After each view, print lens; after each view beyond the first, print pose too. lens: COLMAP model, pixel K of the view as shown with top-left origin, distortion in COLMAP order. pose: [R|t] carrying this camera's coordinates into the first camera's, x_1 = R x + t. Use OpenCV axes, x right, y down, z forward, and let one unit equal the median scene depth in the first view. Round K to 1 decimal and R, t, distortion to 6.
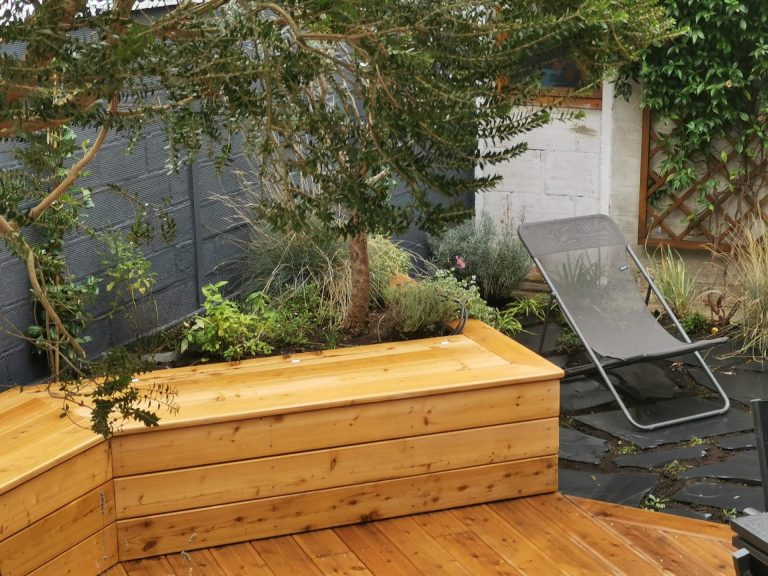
lens RADIAL K [[1469.9, 0, 384.0], [0, 1469.9, 288.0], [0, 0, 1]] dist [-0.000918, -0.092213]
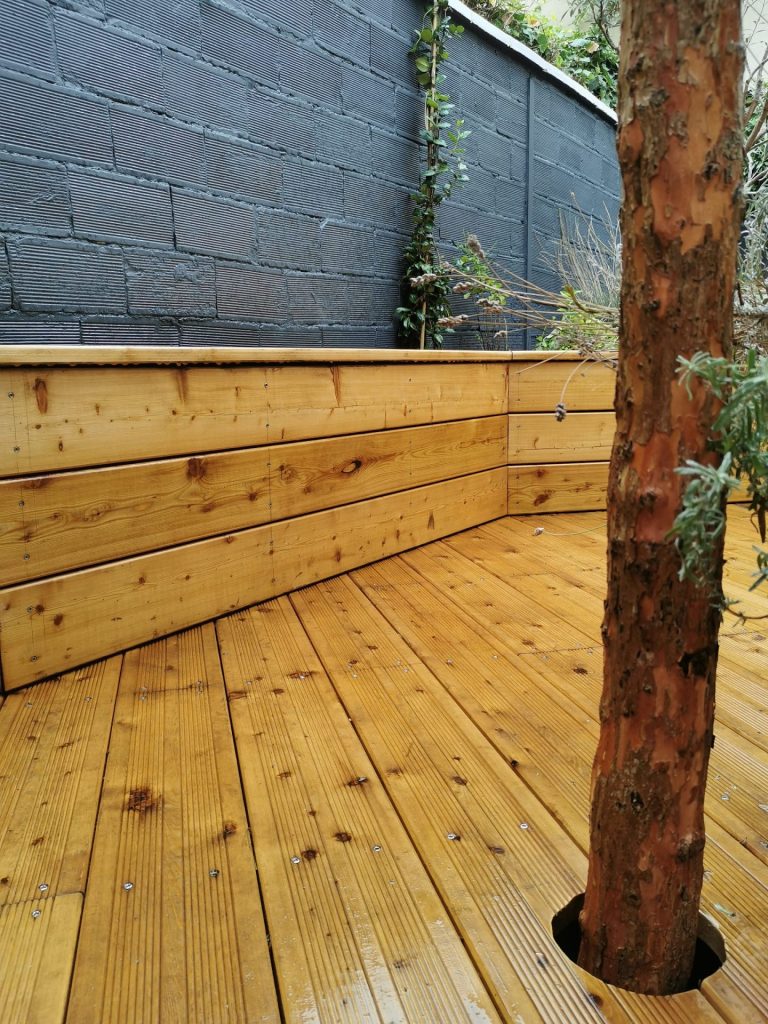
lens RADIAL K [[837.0, 0, 384.0], [0, 837.0, 512.0], [0, 0, 1]] dist [0.036166, -0.006385]
pose [[0.989302, 0.026484, -0.143456, -0.167585], [-0.034891, 0.997798, -0.056408, 0.199266], [0.141646, 0.060810, 0.988048, 0.454305]]
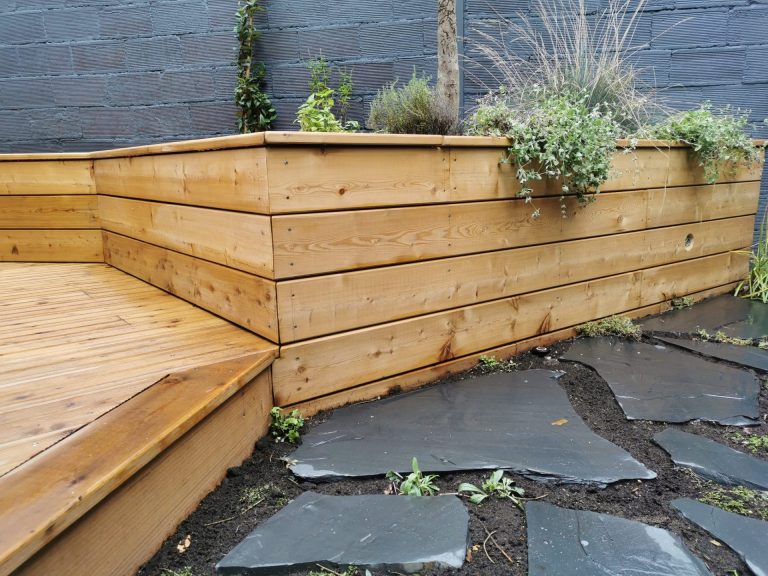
lens RADIAL K [[612.2, 0, 384.0], [0, 612.2, 288.0], [0, 0, 1]] dist [0.011190, -0.007564]
pose [[0.281106, 0.180478, -0.942554, 0.367545], [-0.213629, 0.969282, 0.121884, 0.082650], [0.935597, 0.167095, 0.311026, 0.982255]]
